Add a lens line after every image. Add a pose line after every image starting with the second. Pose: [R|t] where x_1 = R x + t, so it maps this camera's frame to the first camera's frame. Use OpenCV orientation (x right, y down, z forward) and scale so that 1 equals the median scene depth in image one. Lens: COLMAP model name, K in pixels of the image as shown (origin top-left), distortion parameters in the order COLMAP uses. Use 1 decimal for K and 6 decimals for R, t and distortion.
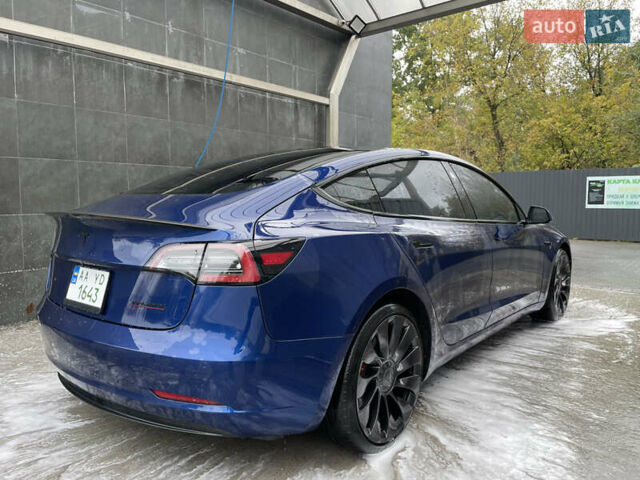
lens RADIAL K [[488.9, 0, 320.0], [0, 488.9, 240.0], [0, 0, 1]] dist [-0.004239, -0.007289]
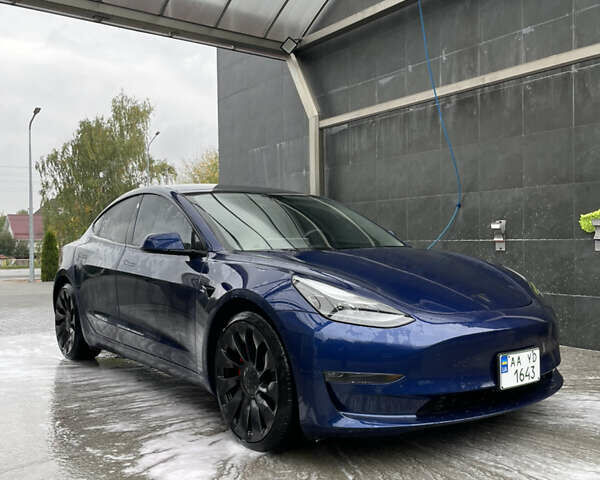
lens RADIAL K [[611.3, 0, 300.0], [0, 611.3, 240.0], [0, 0, 1]] dist [-0.006565, 0.006550]
pose [[-0.239759, -0.000854, -0.970832, 1.193139], [-0.065863, 0.997710, 0.015388, -0.076813], [0.968596, 0.067631, -0.239266, 1.283933]]
